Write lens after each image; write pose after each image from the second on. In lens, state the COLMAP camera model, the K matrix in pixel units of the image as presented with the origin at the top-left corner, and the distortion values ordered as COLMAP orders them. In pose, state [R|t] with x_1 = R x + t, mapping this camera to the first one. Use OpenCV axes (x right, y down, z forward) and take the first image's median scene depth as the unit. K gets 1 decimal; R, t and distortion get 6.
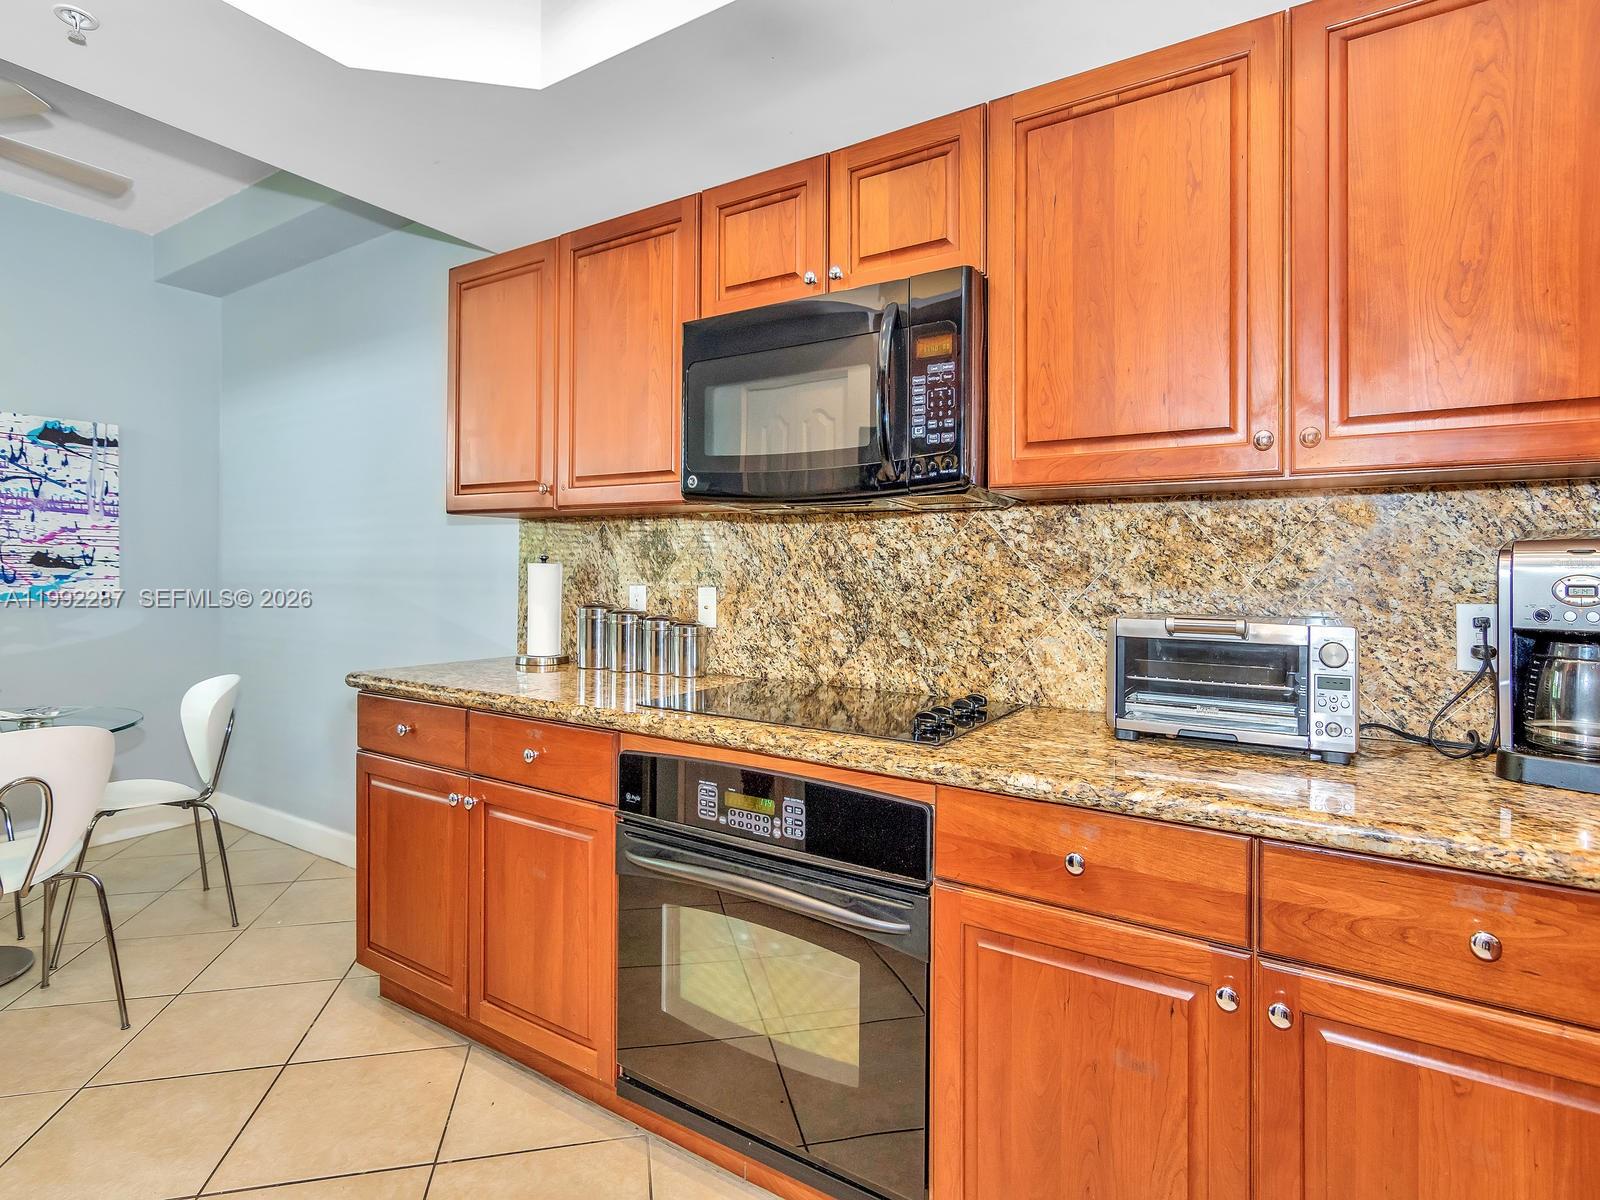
lens RADIAL K [[804.1, 0, 802.6], [0, 804.1, 558.2], [0, 0, 1]] dist [0.015943, 0.000122]
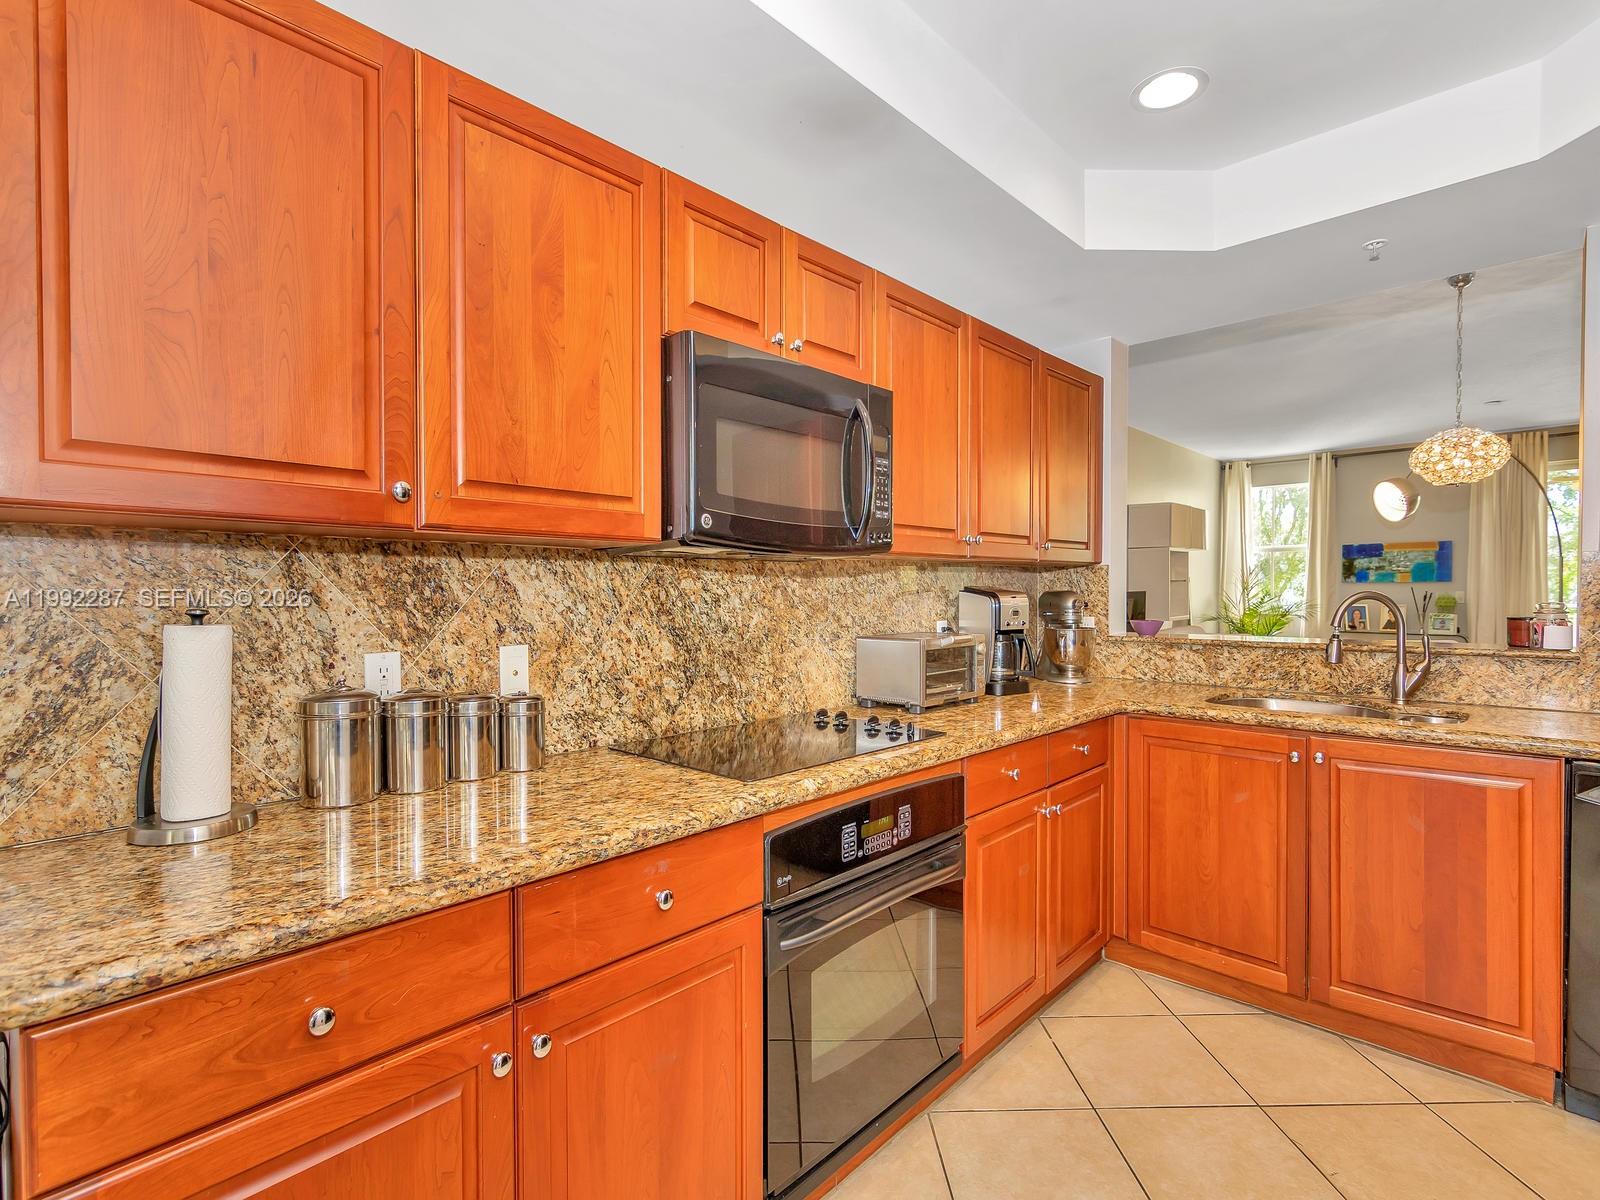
lens RADIAL K [[804.1, 0, 800.4], [0, 804.1, 596.9], [0, 0, 1]] dist [0.015943, 0.000122]
pose [[0.179975, -0.014613, 0.983563, -0.877153], [-0.008164, 0.999833, 0.016348, -0.025093], [-0.983637, -0.010972, 0.179825, 0.670185]]
